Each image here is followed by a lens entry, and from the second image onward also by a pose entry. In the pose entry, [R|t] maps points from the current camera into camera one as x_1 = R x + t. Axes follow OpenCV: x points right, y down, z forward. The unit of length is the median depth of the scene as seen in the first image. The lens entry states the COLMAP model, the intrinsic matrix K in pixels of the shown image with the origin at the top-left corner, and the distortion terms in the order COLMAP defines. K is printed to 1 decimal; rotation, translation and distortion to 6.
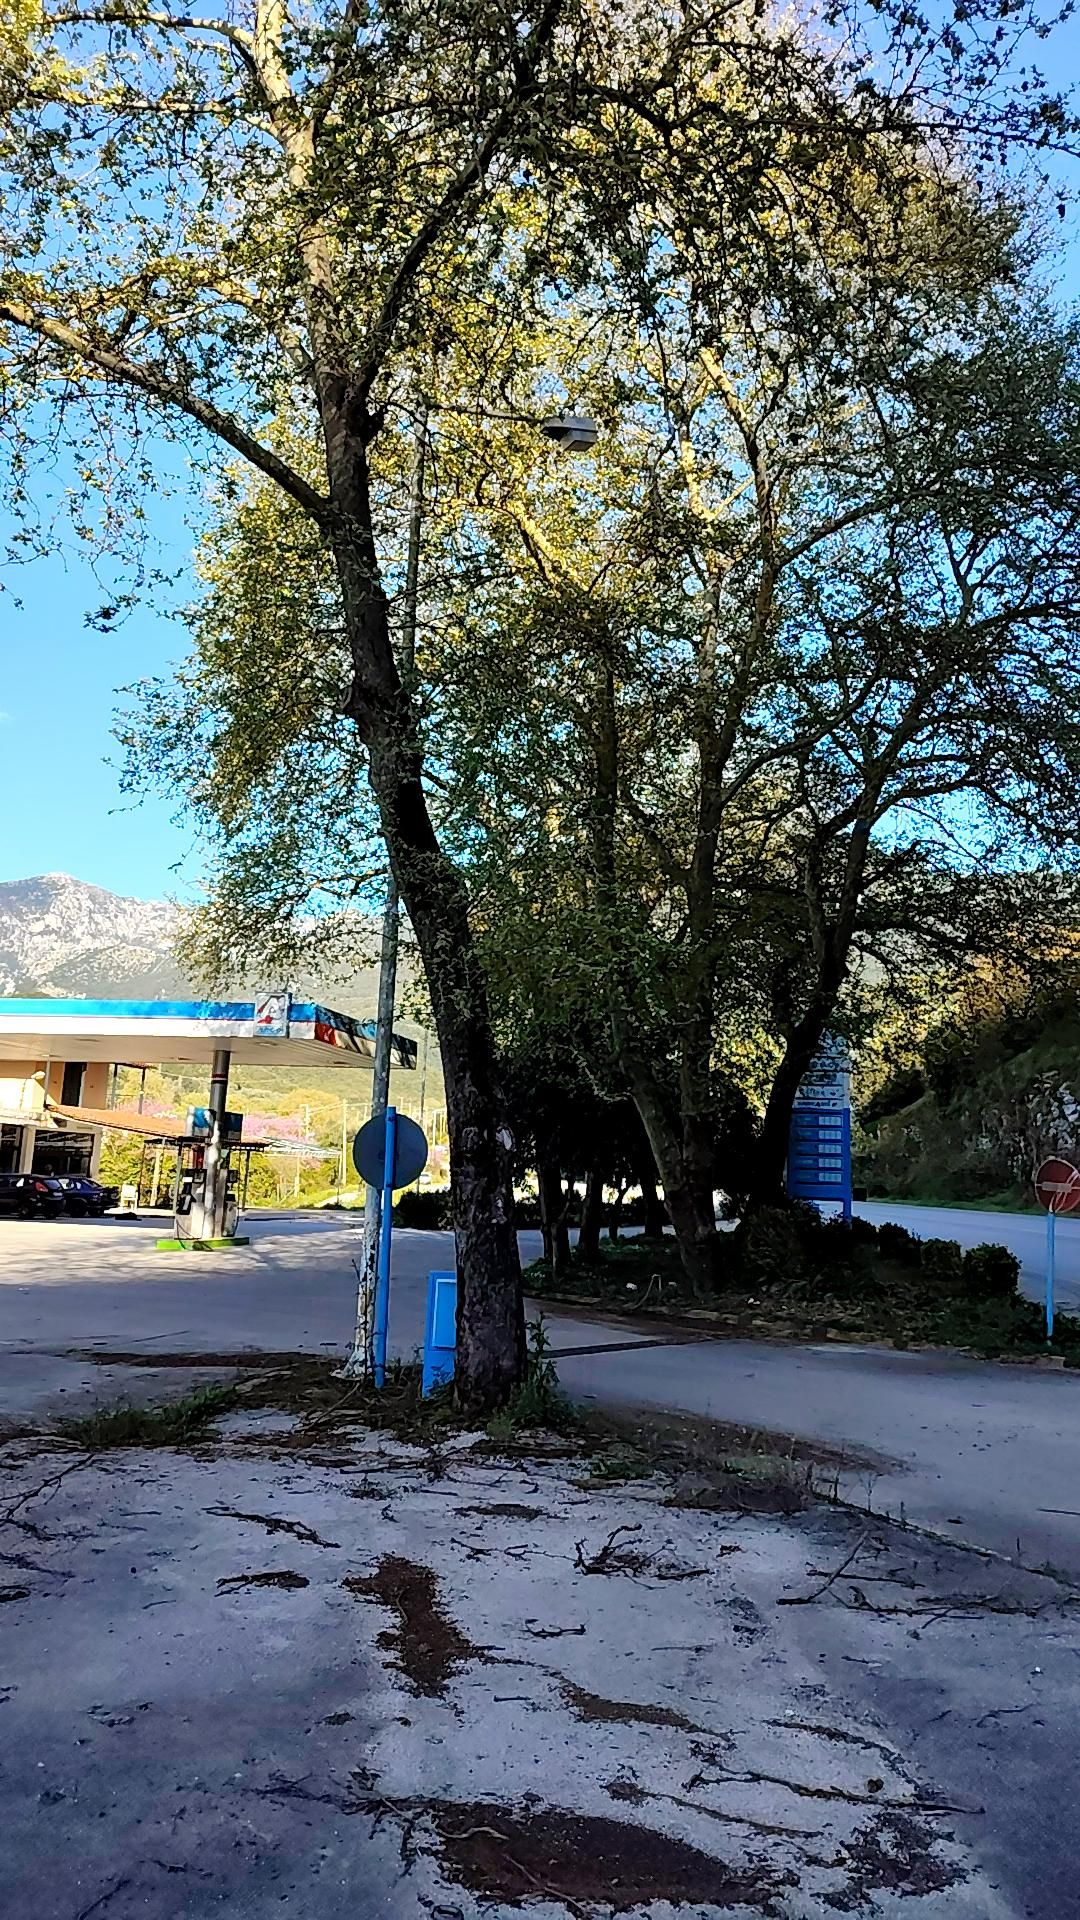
lens RADIAL K [[1352.6, 0, 540.0], [0, 1352.6, 960.0], [0, 0, 1]] dist [0.114566, 0.000036]
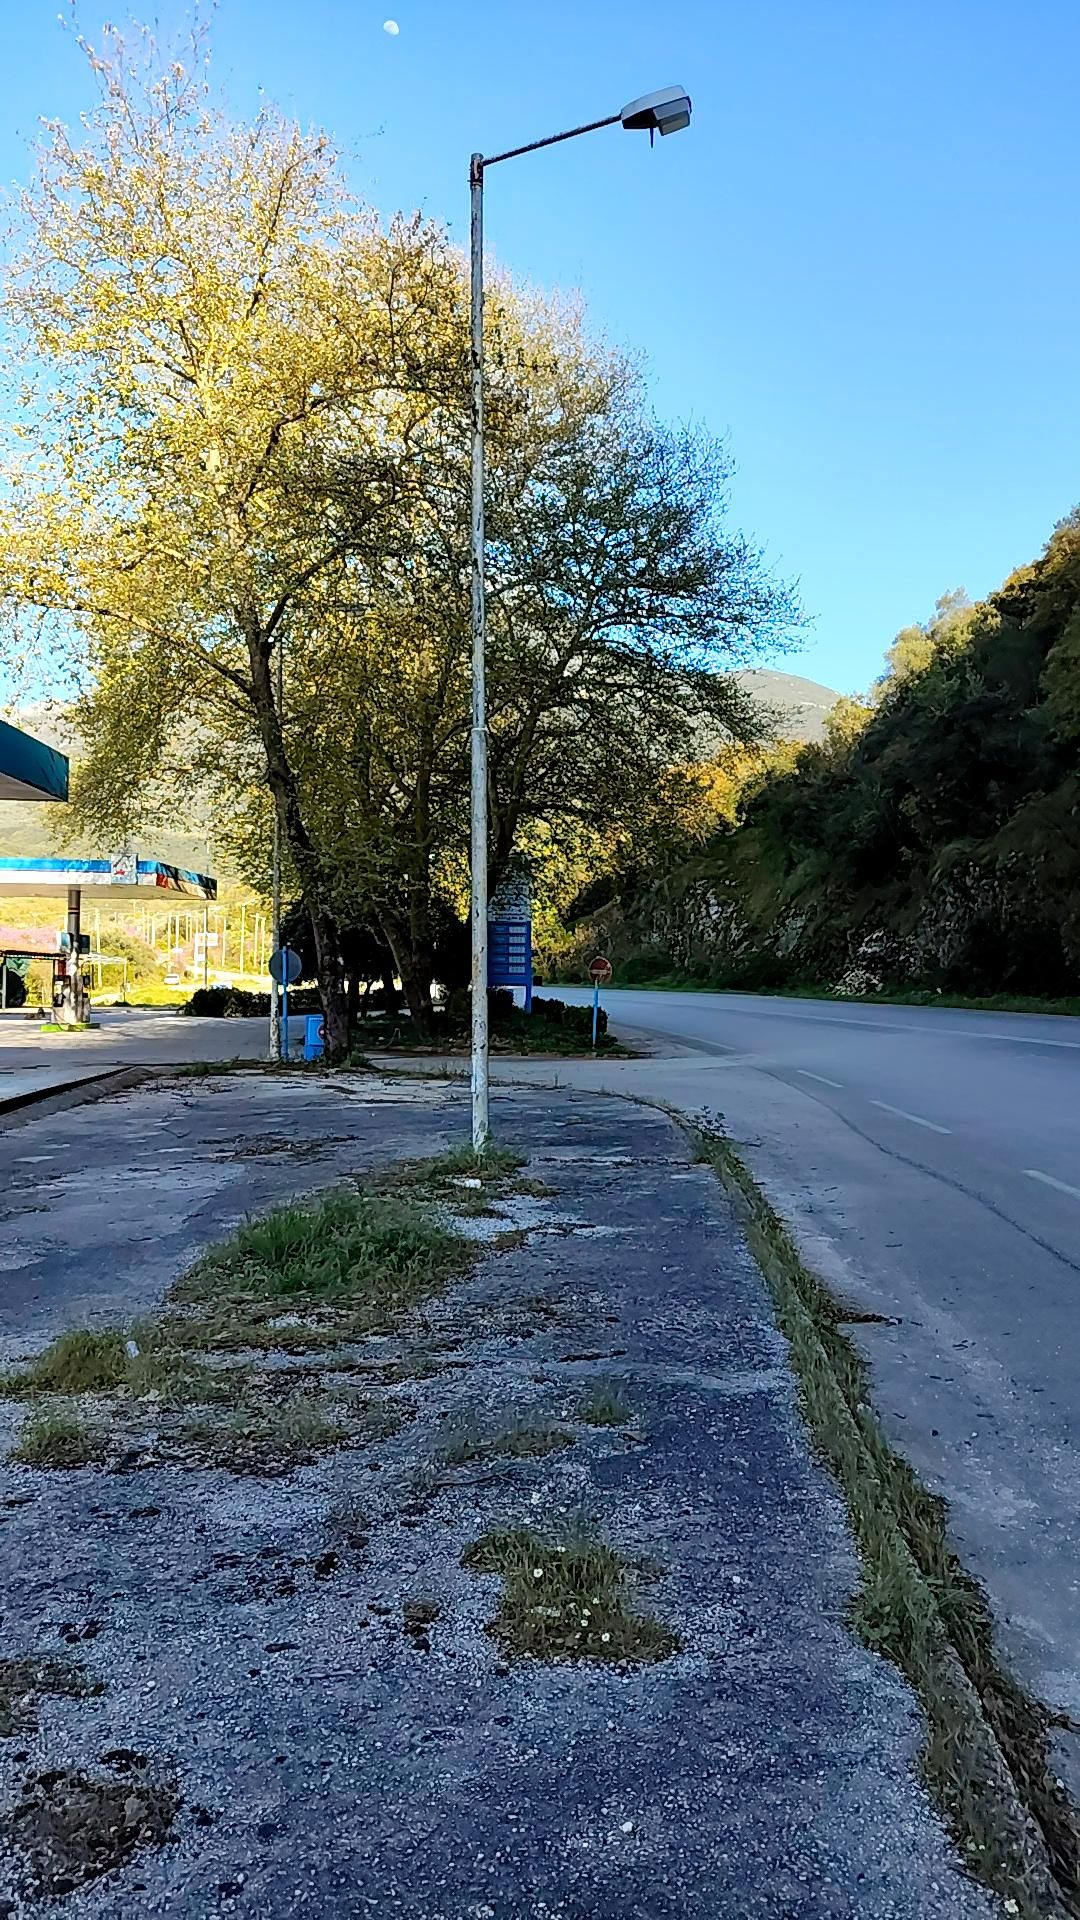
lens RADIAL K [[1352.6, 0, 540.0], [0, 1352.6, 960.0], [0, 0, 1]] dist [0.114566, 0.000036]
pose [[0.980499, -0.024000, 0.195054, -0.043945], [-0.005306, 0.988920, 0.148354, -0.069647], [-0.196453, -0.146496, 0.969508, -0.430205]]
